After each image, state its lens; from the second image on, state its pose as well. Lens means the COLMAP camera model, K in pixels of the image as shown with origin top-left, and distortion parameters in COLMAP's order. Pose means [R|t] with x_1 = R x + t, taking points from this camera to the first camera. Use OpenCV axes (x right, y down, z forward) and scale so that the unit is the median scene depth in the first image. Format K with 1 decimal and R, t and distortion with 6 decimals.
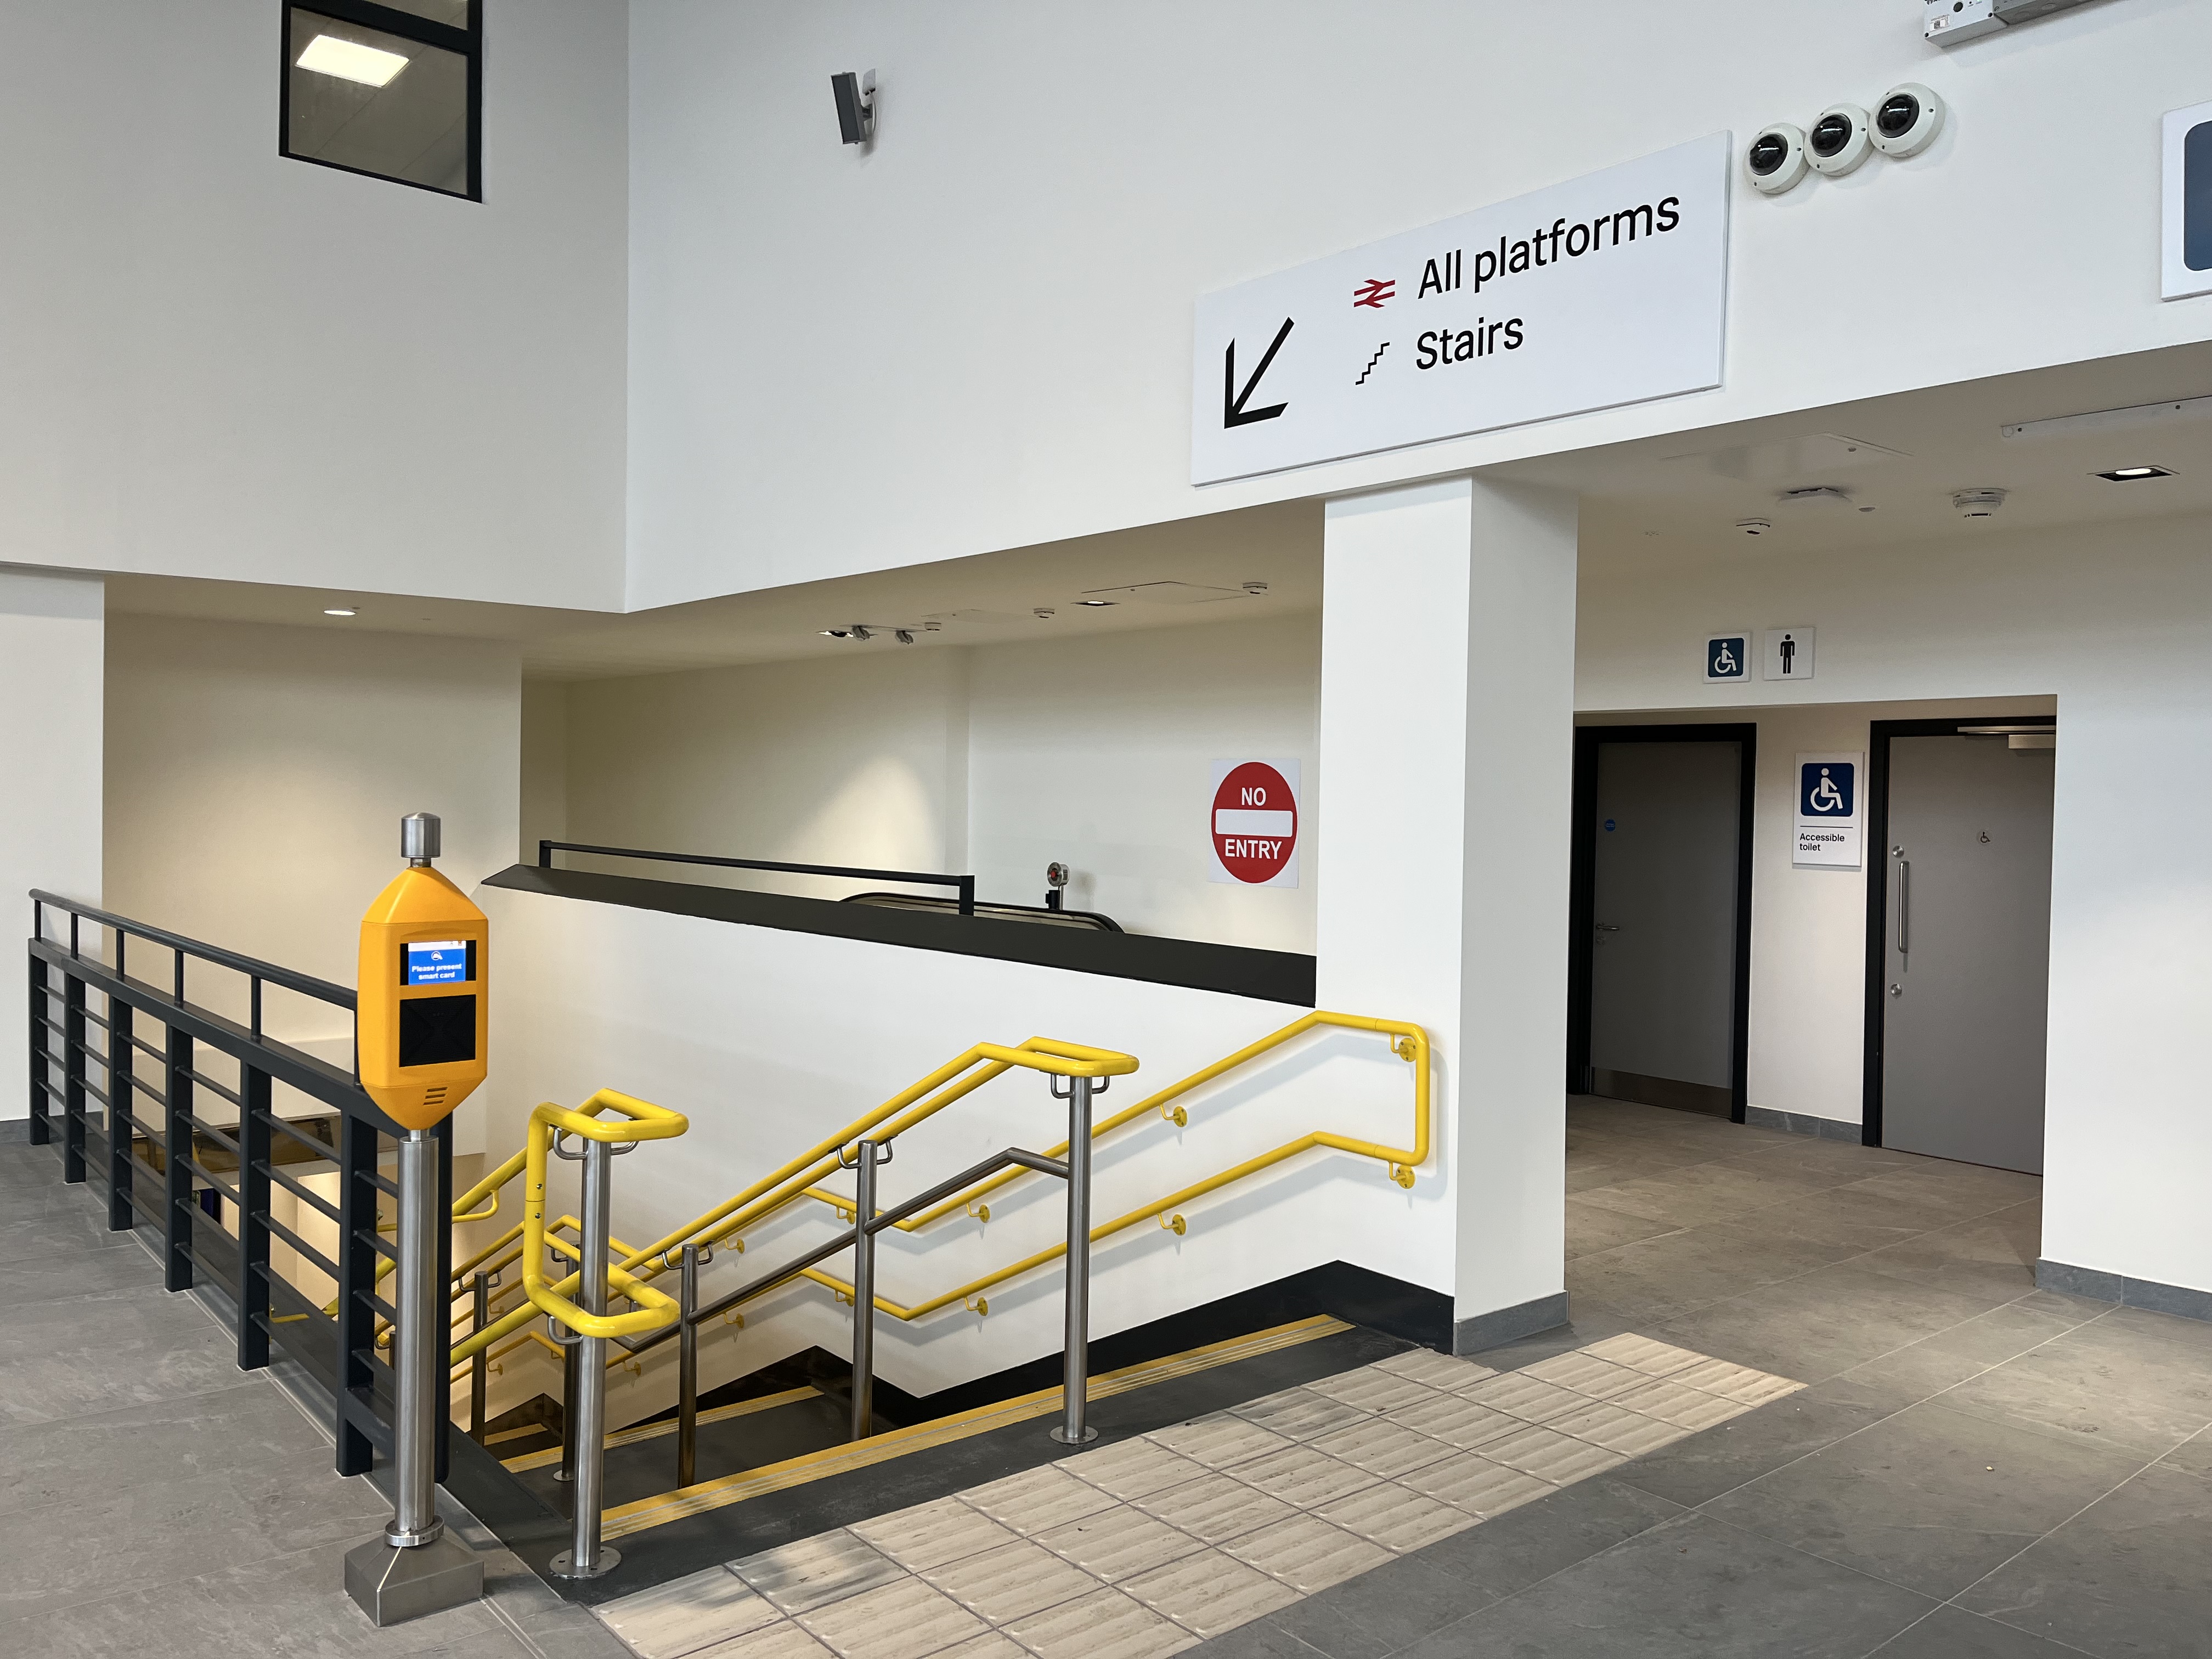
lens RADIAL K [[1676.4, 0, 1104.7], [0, 1676.4, 828.8], [0, 0, 1]] dist [0.014875, 0.004927]
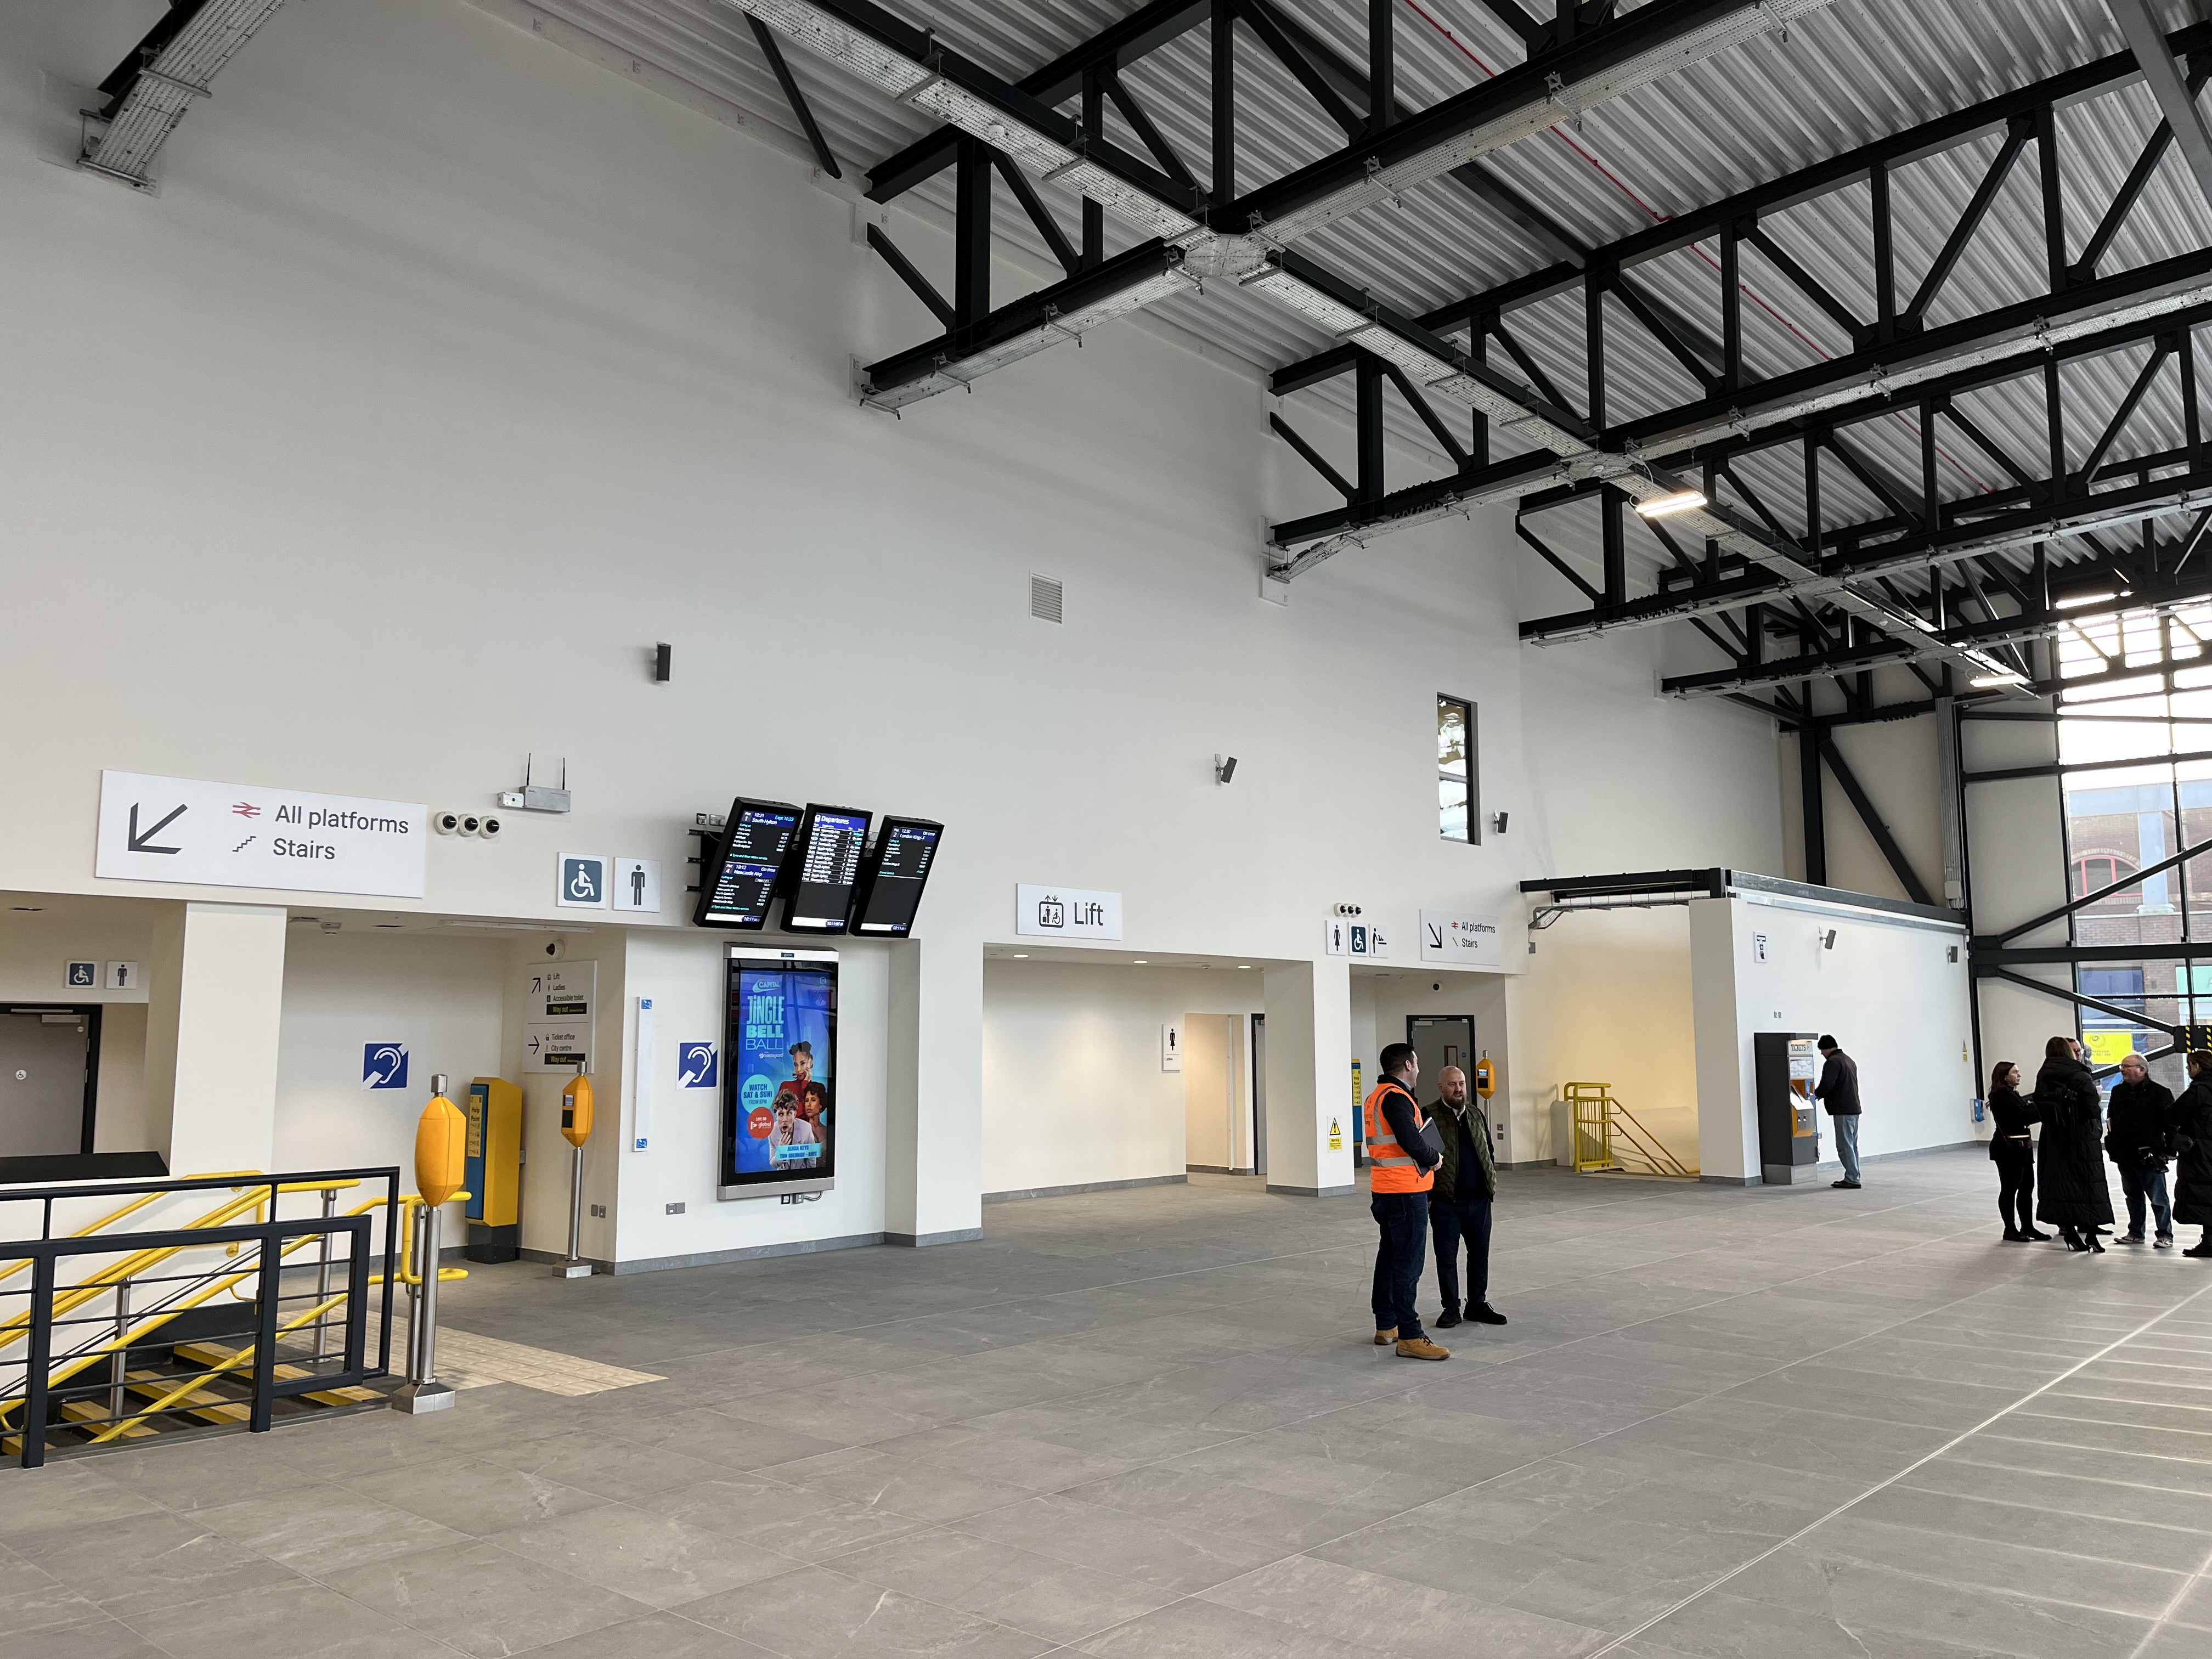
lens RADIAL K [[1676.4, 0, 1104.5], [0, 1676.4, 830.0], [0, 0, 1]] dist [0.014875, 0.004927]
pose [[-0.147904, 0.106873, 0.983210, -2.086416], [0.021803, 0.994255, -0.104794, -0.060188], [-0.988761, 0.005938, -0.149385, 0.287488]]
